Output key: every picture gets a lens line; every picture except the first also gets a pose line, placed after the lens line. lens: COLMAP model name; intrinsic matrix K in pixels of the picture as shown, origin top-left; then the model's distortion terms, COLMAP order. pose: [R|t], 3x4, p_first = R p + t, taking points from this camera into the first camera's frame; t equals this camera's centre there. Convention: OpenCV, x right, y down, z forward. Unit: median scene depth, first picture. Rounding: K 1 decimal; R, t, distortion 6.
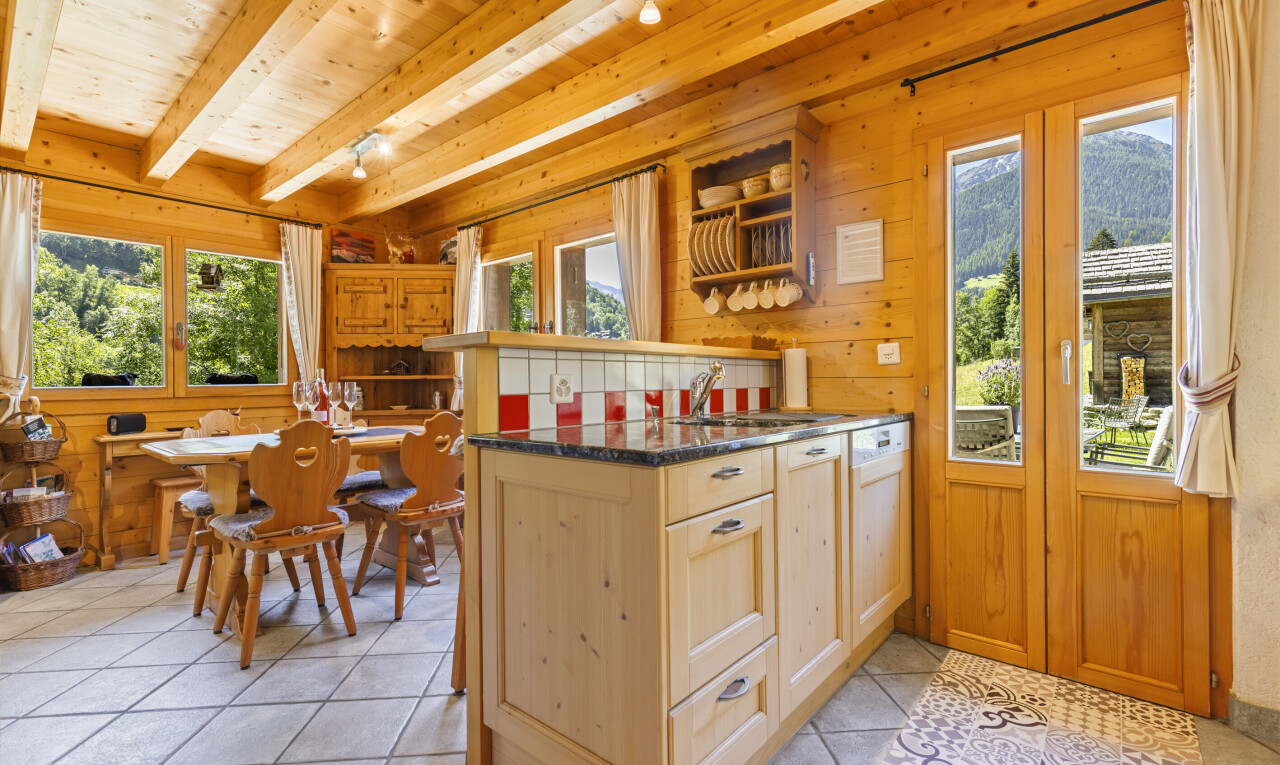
lens RADIAL K [[577.3, 0, 639.3], [0, 577.3, 379.8], [0, 0, 1]] dist [0.009140, -0.001281]
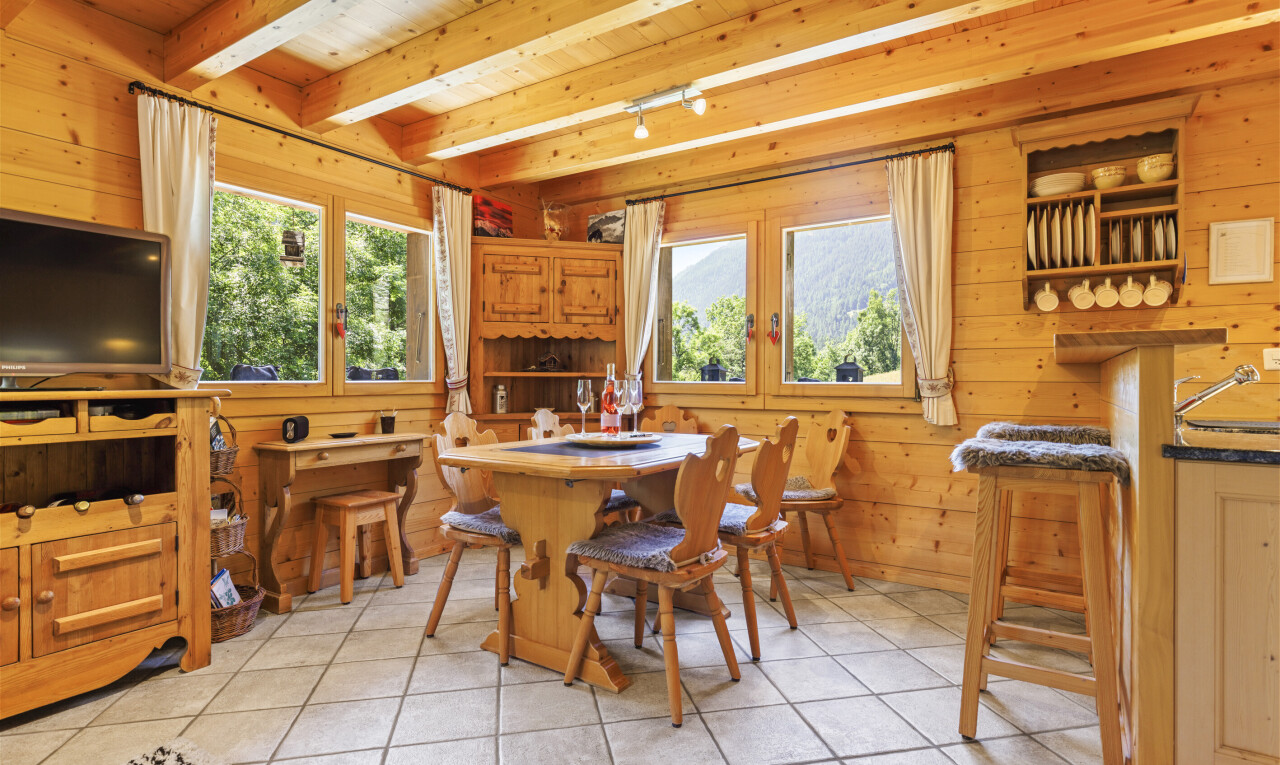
lens RADIAL K [[646.1, 0, 639.2], [0, 646.1, 380.1], [0, 0, 1]] dist [-0.000168, -0.000286]
pose [[0.990835, 0.013006, 0.134447, -0.514200], [-0.013184, 0.999913, 0.000429, 0.002302], [-0.134430, -0.002198, 0.990921, 0.056412]]
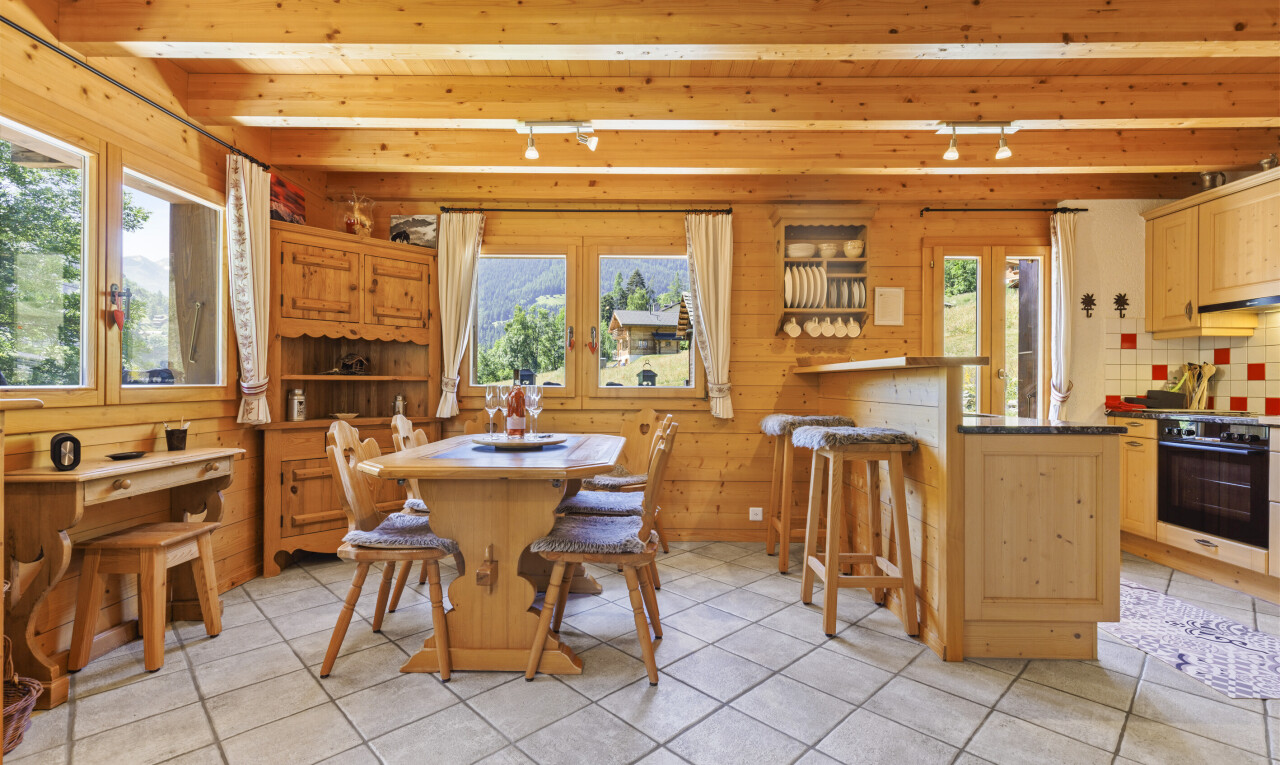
lens RADIAL K [[577.3, 0, 642.0], [0, 577.3, 380.6], [0, 0, 1]] dist [0.009140, -0.001281]
pose [[0.762078, 0.016769, 0.647268, -0.786711], [-0.013721, 0.999858, -0.009748, 0.002542], [-0.647339, -0.001452, 0.762201, 0.169655]]
